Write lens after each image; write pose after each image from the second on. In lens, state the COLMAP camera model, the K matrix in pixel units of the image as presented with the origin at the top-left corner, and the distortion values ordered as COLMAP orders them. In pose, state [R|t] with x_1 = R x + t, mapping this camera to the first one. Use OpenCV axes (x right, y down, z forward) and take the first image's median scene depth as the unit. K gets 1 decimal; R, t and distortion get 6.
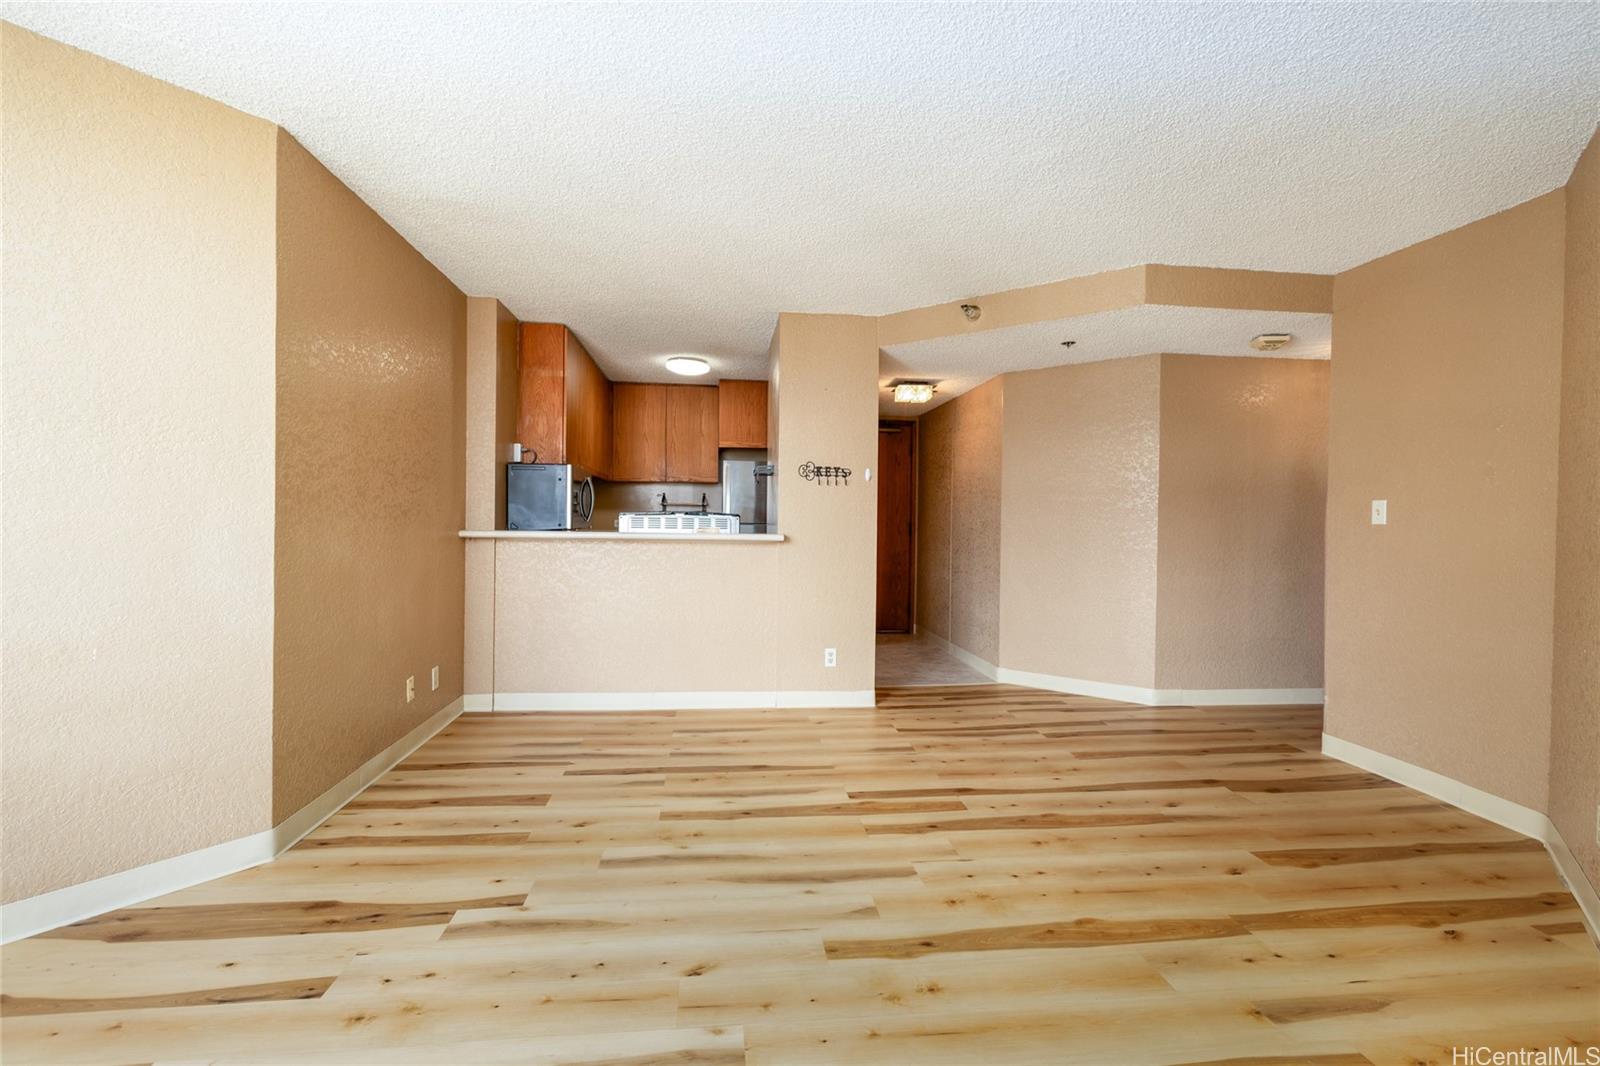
lens RADIAL K [[726.0, 0, 800.0], [0, 726.0, 533.0], [0, 0, 1]] dist [0.001545, 0.000143]
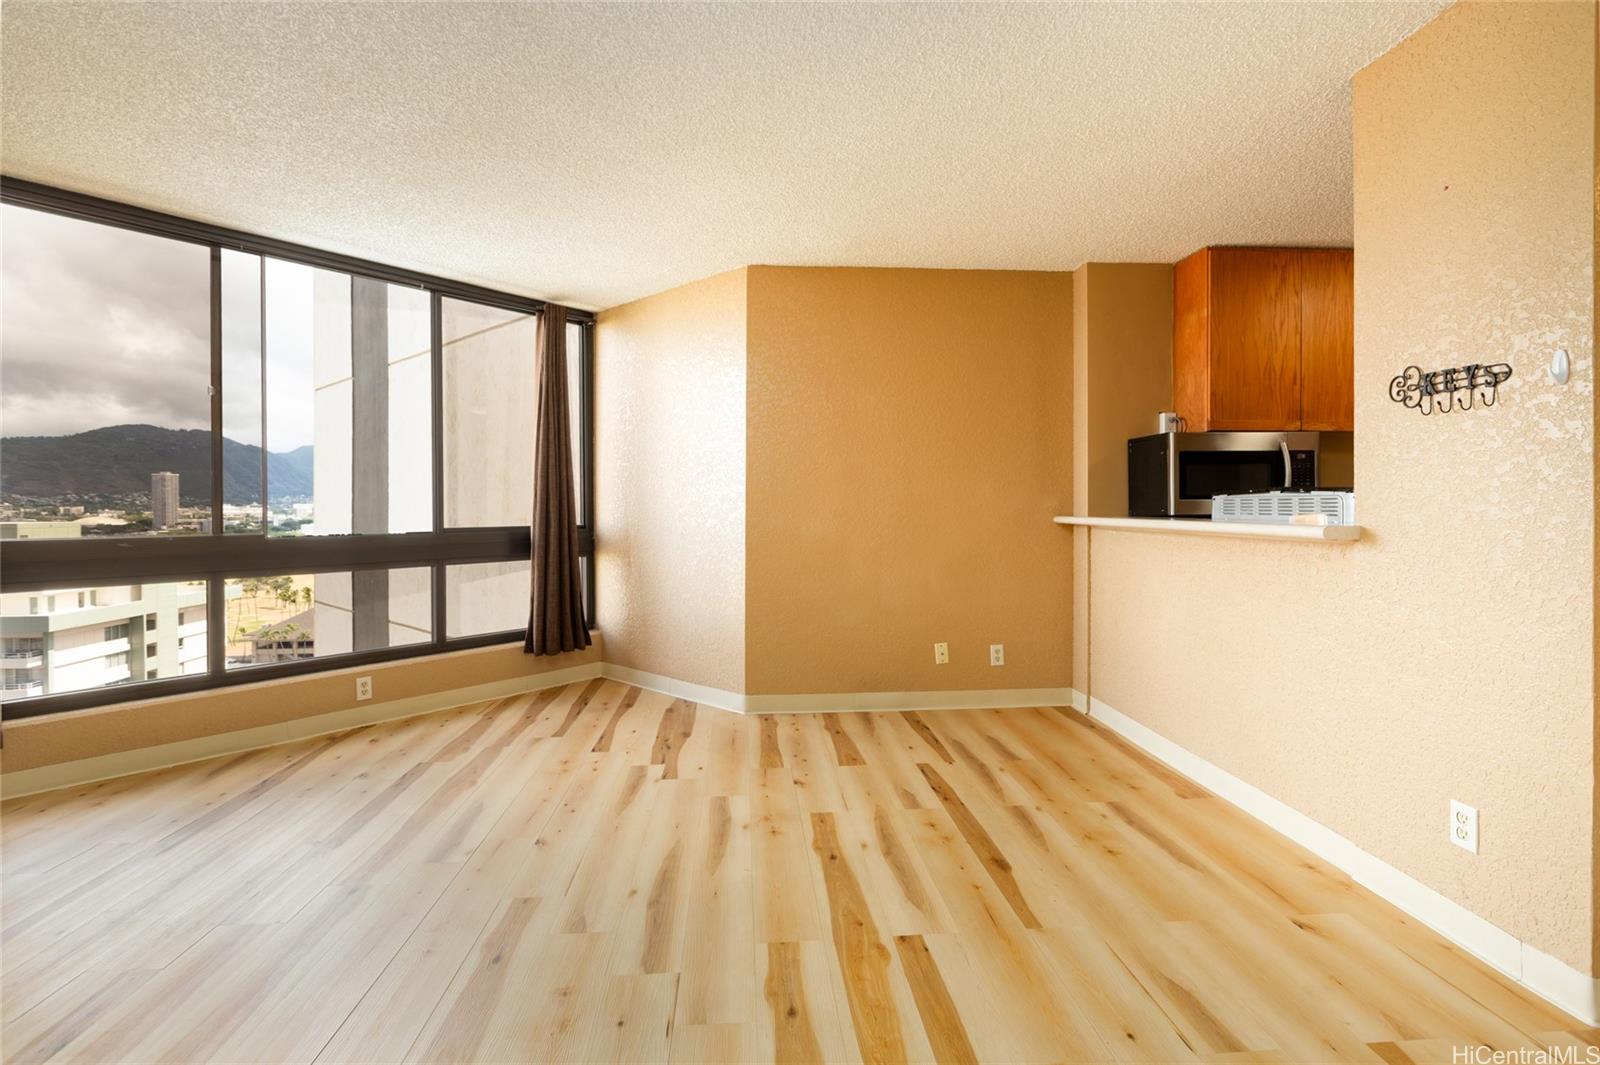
lens RADIAL K [[719.2, 0, 779.2], [0, 719.2, 515.4], [0, 0, 1]] dist [-0.000919, -0.000212]
pose [[-0.065852, 0.001575, -0.997828, 0.647484], [-0.014944, 0.999885, 0.002564, -0.001840], [0.997717, 0.015081, -0.065821, 0.861786]]
